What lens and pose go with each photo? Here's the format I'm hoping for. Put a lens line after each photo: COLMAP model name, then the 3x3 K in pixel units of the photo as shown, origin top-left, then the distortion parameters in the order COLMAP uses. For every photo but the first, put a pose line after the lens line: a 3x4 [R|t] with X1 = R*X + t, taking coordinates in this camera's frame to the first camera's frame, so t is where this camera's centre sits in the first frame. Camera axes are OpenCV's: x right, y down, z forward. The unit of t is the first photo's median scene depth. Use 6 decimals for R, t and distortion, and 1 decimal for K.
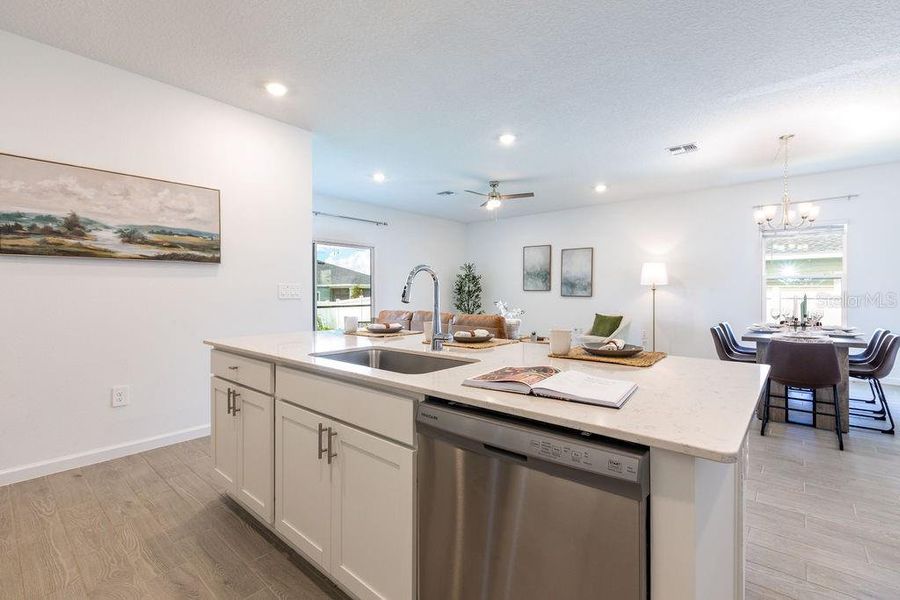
lens RADIAL K [[409.9, 0, 455.1], [0, 409.9, 294.5], [0, 0, 1]] dist [-0.001799, 0.000875]
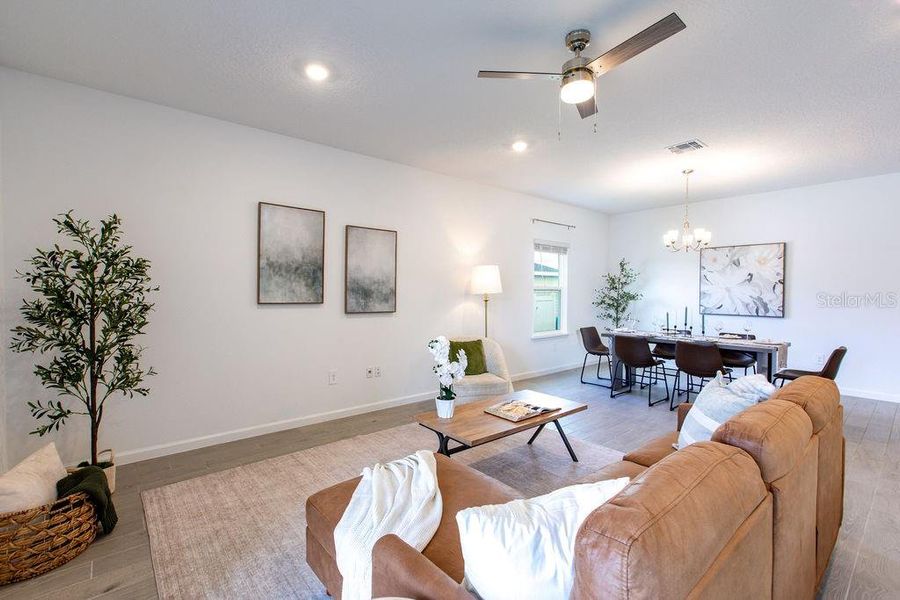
lens RADIAL K [[409.9, 0, 434.7], [0, 409.9, 303.8], [0, 0, 1]] dist [-0.001799, 0.000875]
pose [[0.156950, -0.028299, 0.987201, -0.241596], [0.003561, 0.999599, 0.028088, -0.022961], [-0.987600, -0.000892, 0.156988, 0.799386]]
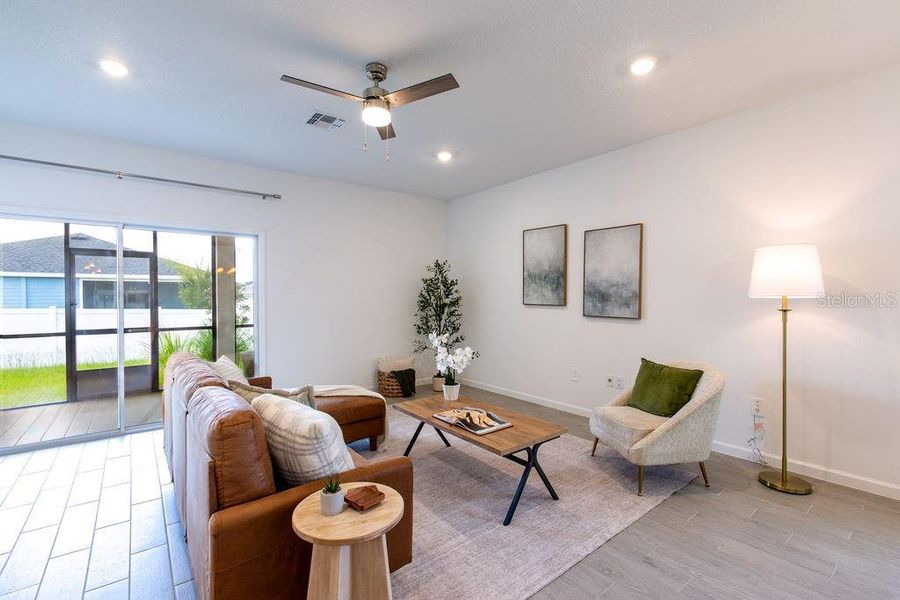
lens RADIAL K [[409.9, 0, 450.0], [0, 409.9, 300.8], [0, 0, 1]] dist [-0.001799, 0.000875]
pose [[0.981832, 0.000855, -0.189748, 0.186319], [0.000246, 0.999983, 0.005778, -0.019982], [0.189750, -0.005720, 0.981816, 0.427377]]
